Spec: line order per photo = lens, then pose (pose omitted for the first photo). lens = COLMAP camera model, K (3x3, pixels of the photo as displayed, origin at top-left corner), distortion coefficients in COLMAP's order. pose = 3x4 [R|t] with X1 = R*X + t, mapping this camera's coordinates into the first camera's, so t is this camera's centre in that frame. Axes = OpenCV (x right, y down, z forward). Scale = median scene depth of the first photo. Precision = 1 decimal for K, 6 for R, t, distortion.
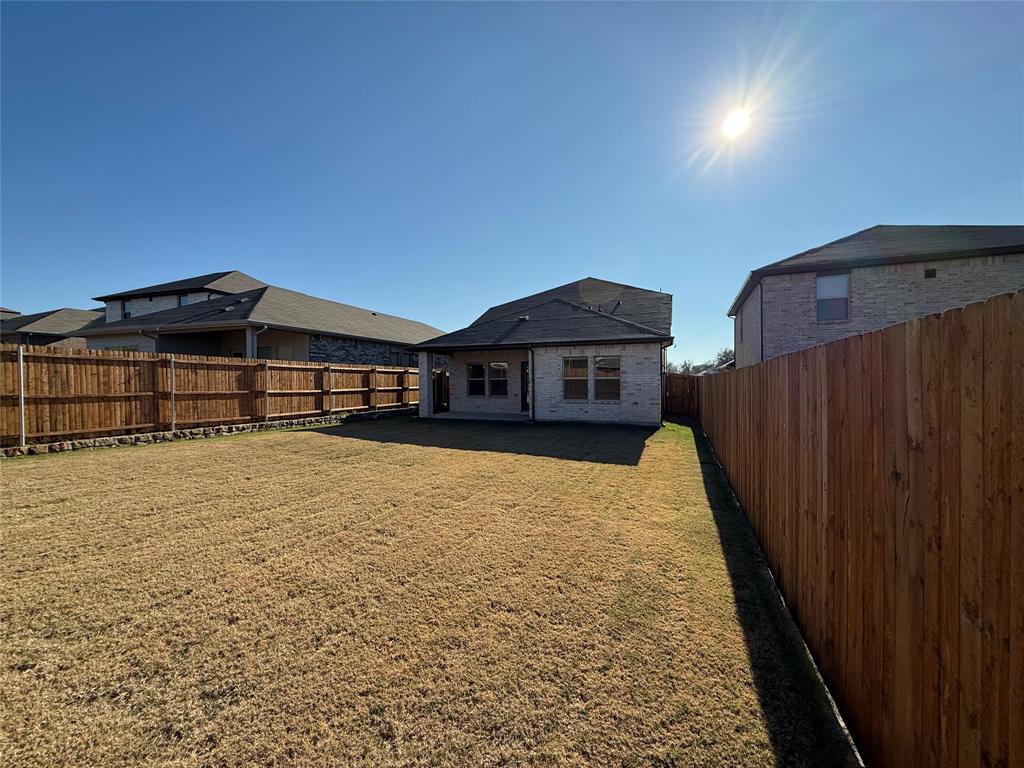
lens RADIAL K [[406.8, 0, 512.0], [0, 406.8, 384.0], [0, 0, 1]] dist [0.000005, 0.000022]
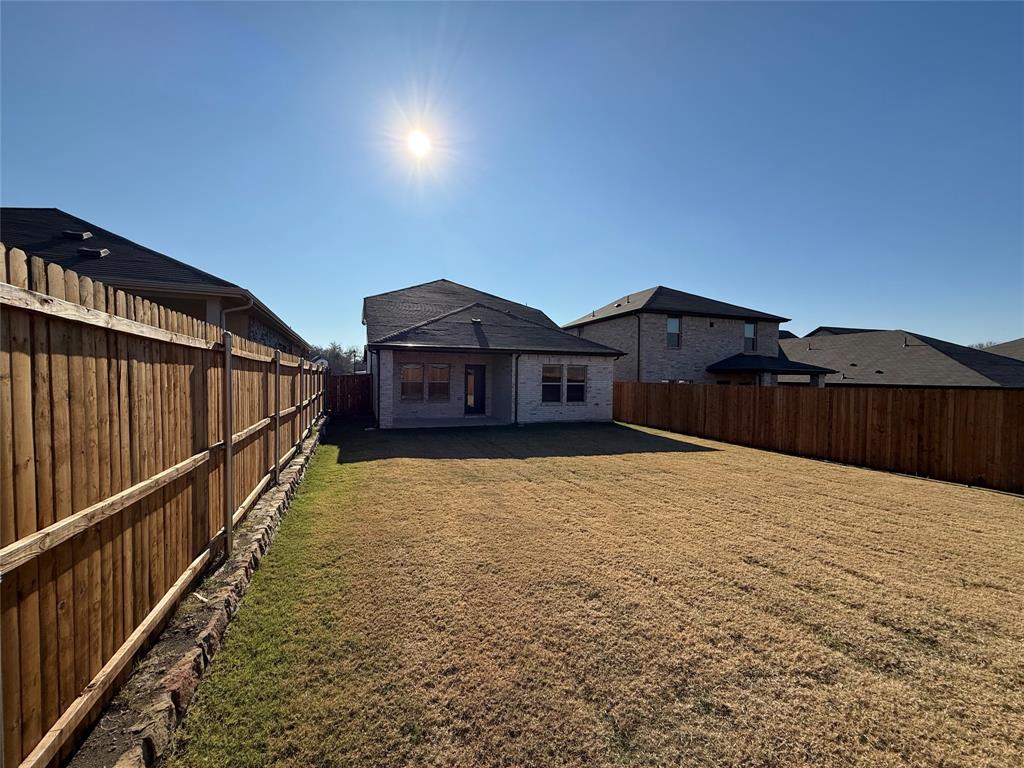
lens RADIAL K [[406.8, 0, 512.0], [0, 406.8, 384.0], [0, 0, 1]] dist [0.000005, 0.000022]
pose [[0.748037, 0.003966, 0.663645, -0.664803], [-0.008893, 0.999952, 0.004048, -0.016006], [-0.663597, -0.008930, 0.748037, 0.235779]]
